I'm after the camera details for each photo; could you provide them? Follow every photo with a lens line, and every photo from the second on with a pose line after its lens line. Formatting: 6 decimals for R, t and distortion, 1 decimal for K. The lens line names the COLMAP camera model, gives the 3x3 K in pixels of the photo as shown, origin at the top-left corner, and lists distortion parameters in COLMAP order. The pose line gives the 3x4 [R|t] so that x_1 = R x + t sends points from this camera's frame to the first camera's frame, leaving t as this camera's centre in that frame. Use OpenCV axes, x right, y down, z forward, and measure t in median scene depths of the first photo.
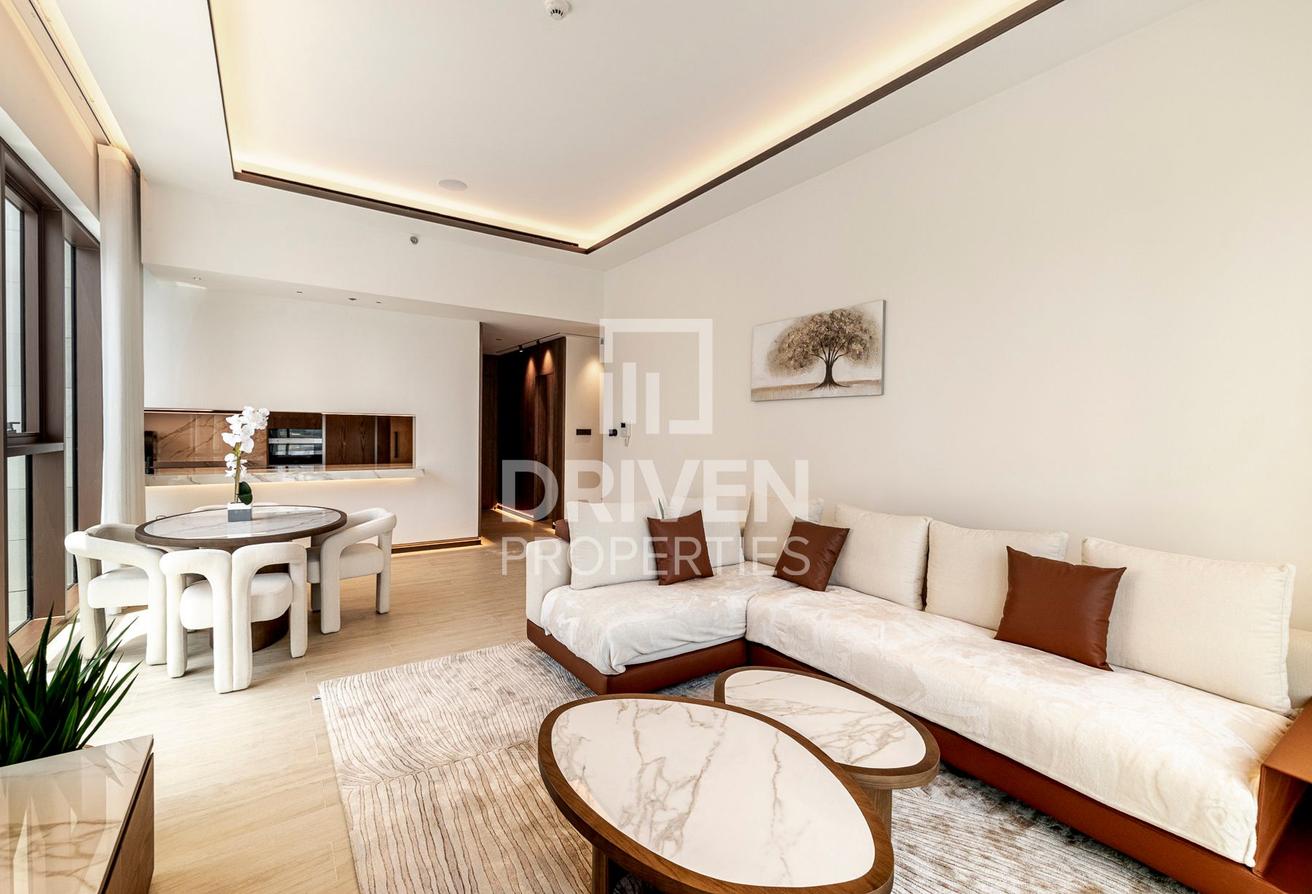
lens RADIAL K [[563.0, 0, 656.2], [0, 563.0, 443.3], [0, 0, 1]] dist [-0.003136, -0.000306]
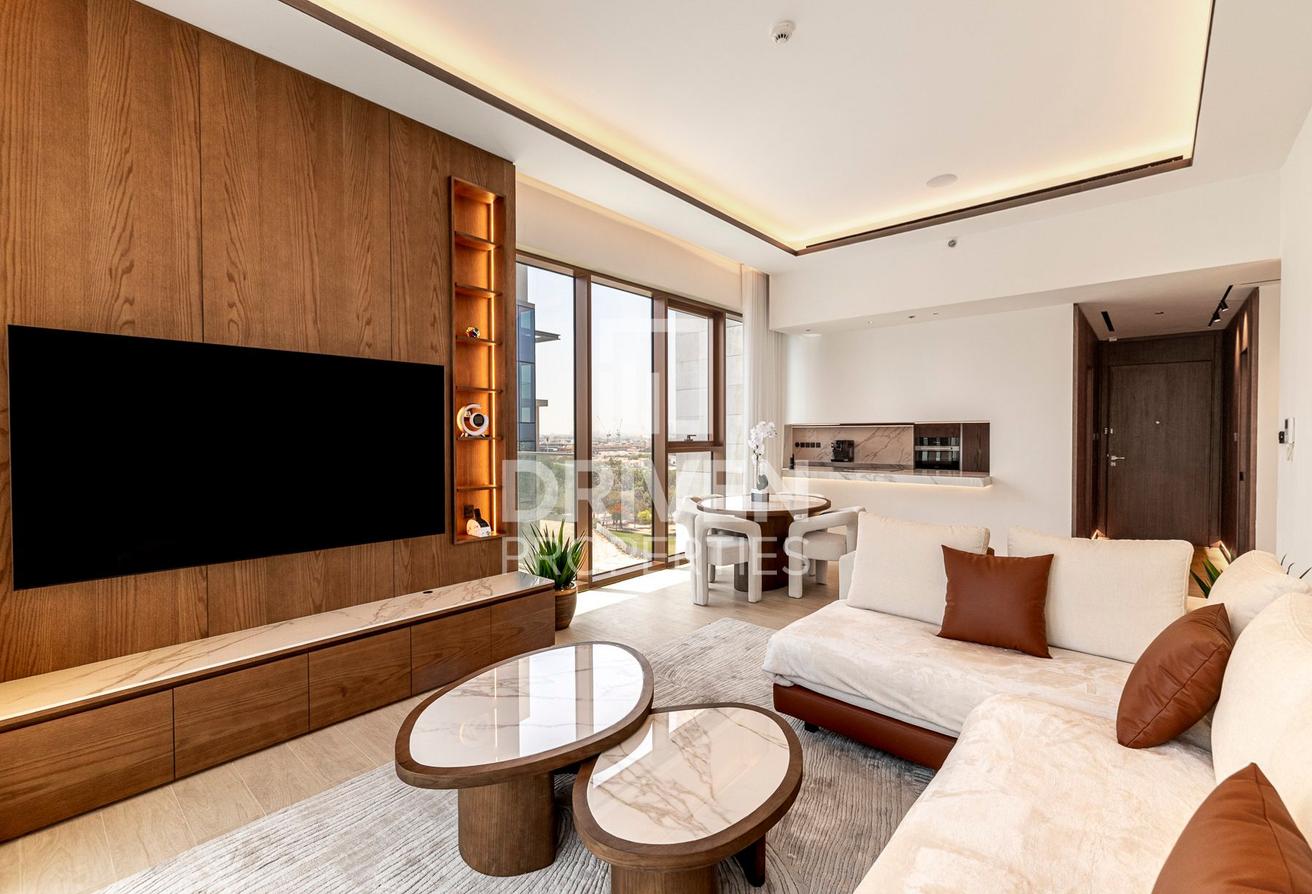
lens RADIAL K [[563.0, 0, 656.2], [0, 563.0, 443.3], [0, 0, 1]] dist [-0.003136, -0.000306]
pose [[0.243750, 0.000275, -0.969838, 0.531652], [-0.018055, 0.999828, -0.004254, 0.001735], [0.969670, 0.018547, 0.243713, 0.357242]]
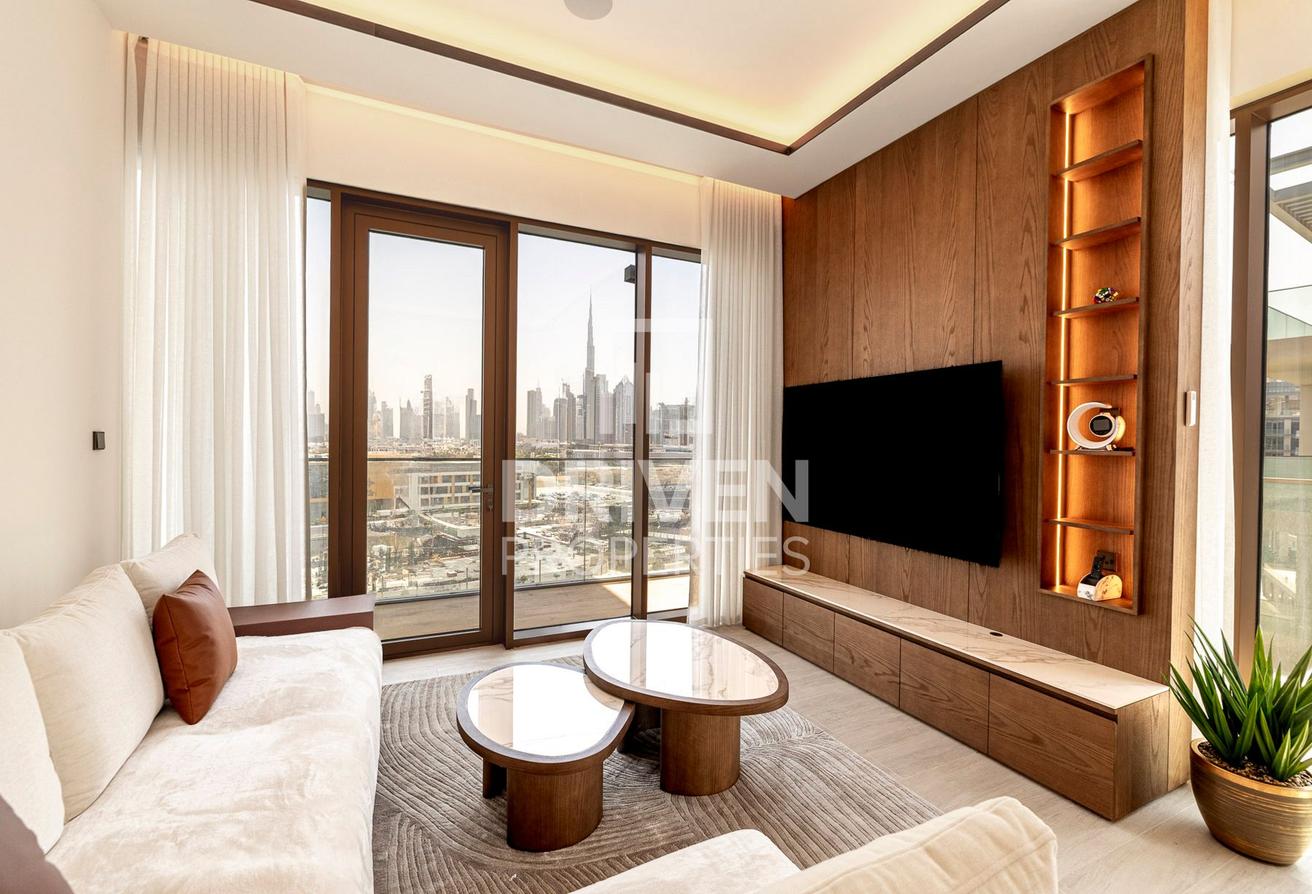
lens RADIAL K [[563.0, 0, 656.2], [0, 563.0, 443.3], [0, 0, 1]] dist [-0.003136, -0.000306]
pose [[-0.988601, -0.027196, 0.148081, -0.037454], [-0.022660, 0.999223, 0.032235, -0.023915], [-0.148843, 0.028512, -0.988450, 0.977927]]
